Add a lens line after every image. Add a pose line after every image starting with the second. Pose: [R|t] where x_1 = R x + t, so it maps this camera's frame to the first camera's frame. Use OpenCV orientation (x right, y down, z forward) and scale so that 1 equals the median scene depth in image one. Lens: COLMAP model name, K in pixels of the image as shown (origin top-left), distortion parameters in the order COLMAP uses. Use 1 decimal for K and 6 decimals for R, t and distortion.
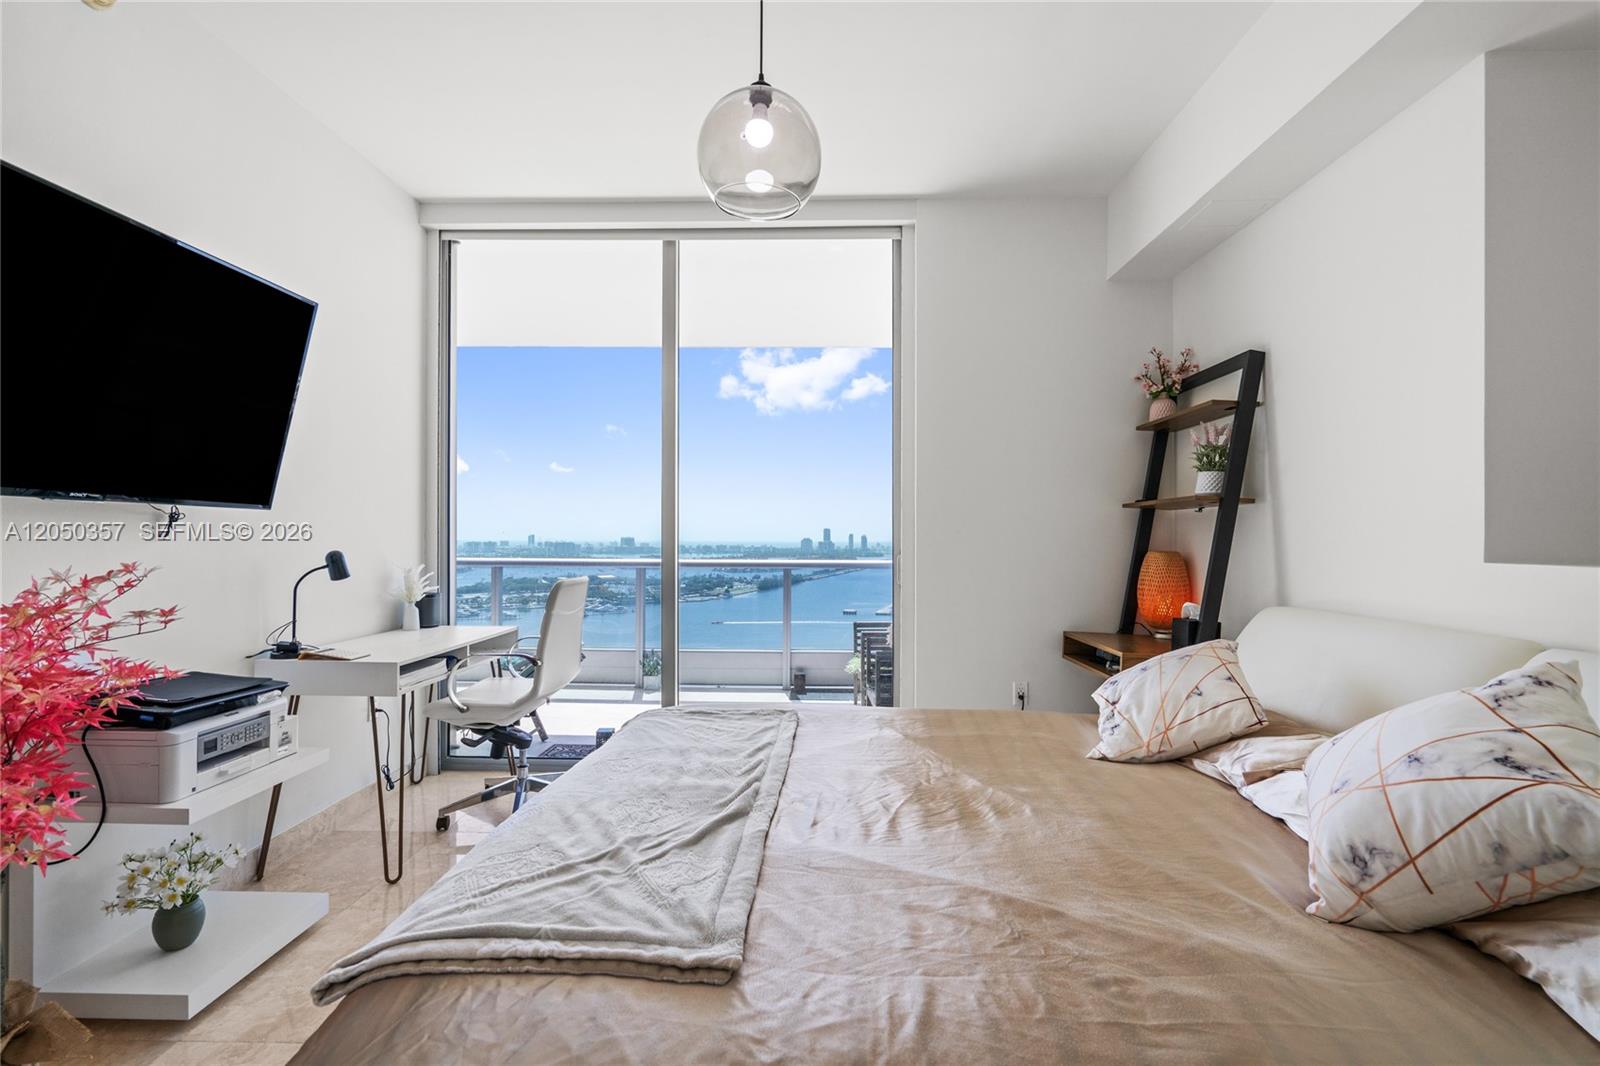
lens RADIAL K [[725.0, 0, 807.7], [0, 725.0, 533.0], [0, 0, 1]] dist [-0.008637, 0.004089]
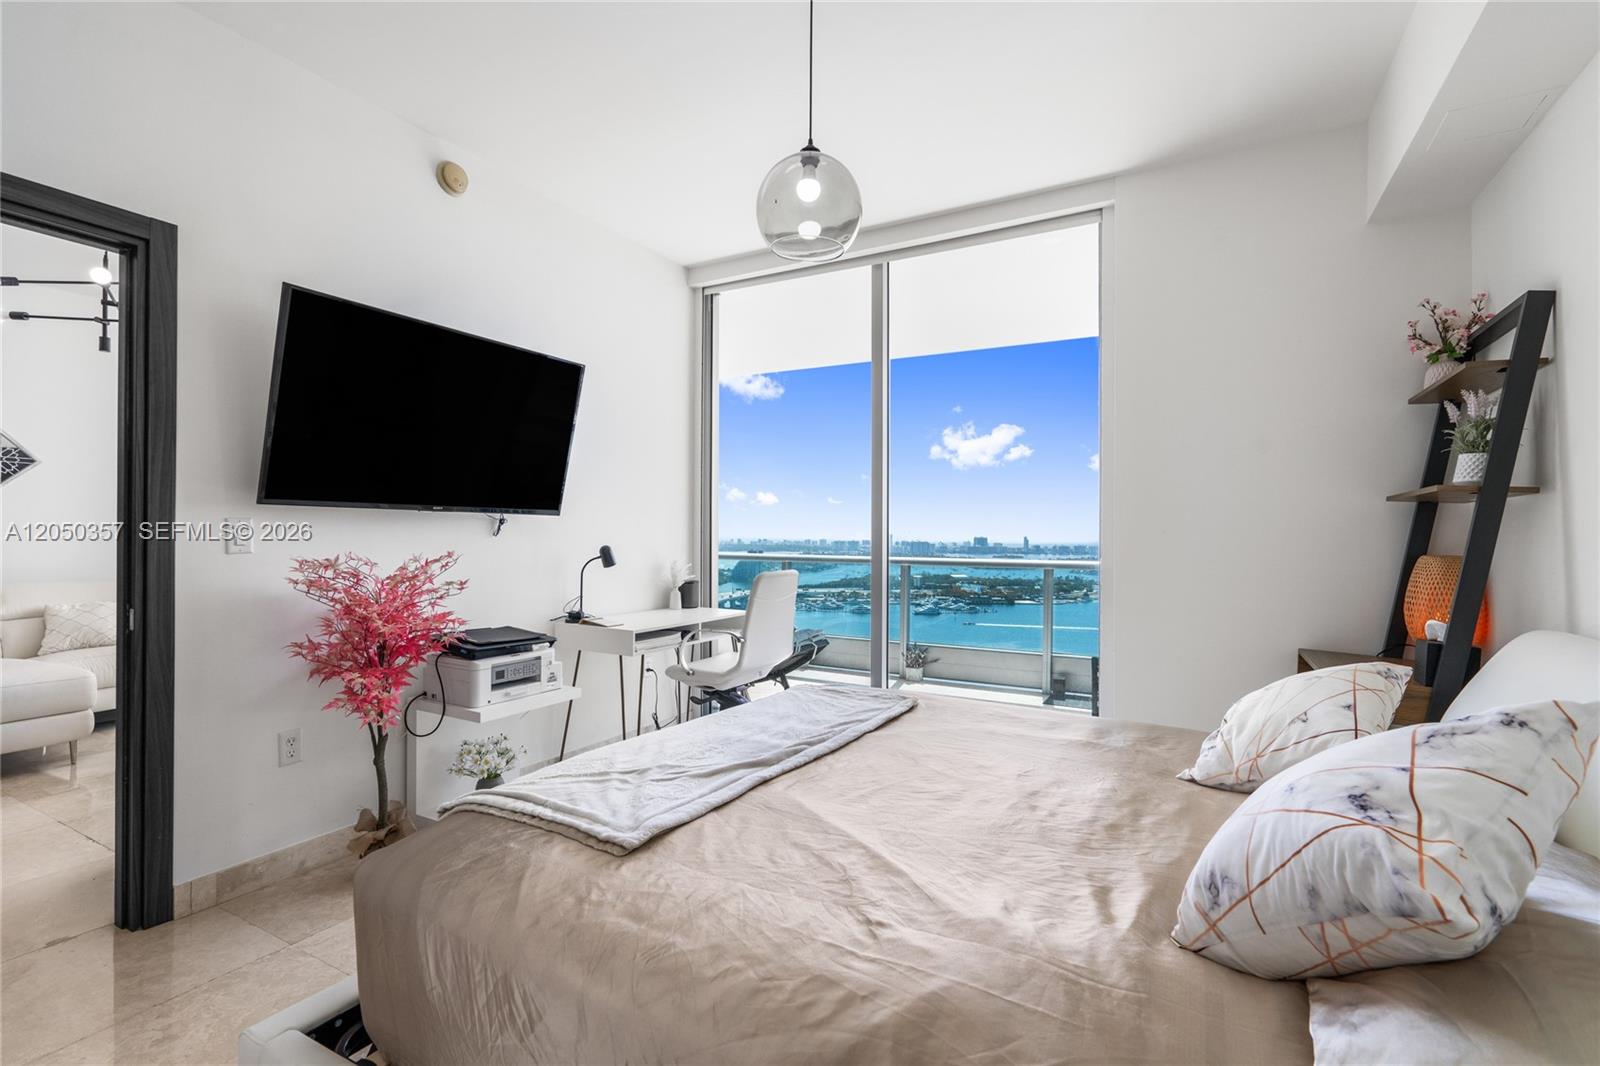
lens RADIAL K [[725.0, 0, 802.4], [0, 725.0, 532.3], [0, 0, 1]] dist [-0.008637, 0.004089]
pose [[0.884840, 0.000057, -0.465895, 0.396674], [-0.000390, 1.000000, -0.000618, 0.000673], [0.465895, 0.000728, 0.884840, -0.032066]]
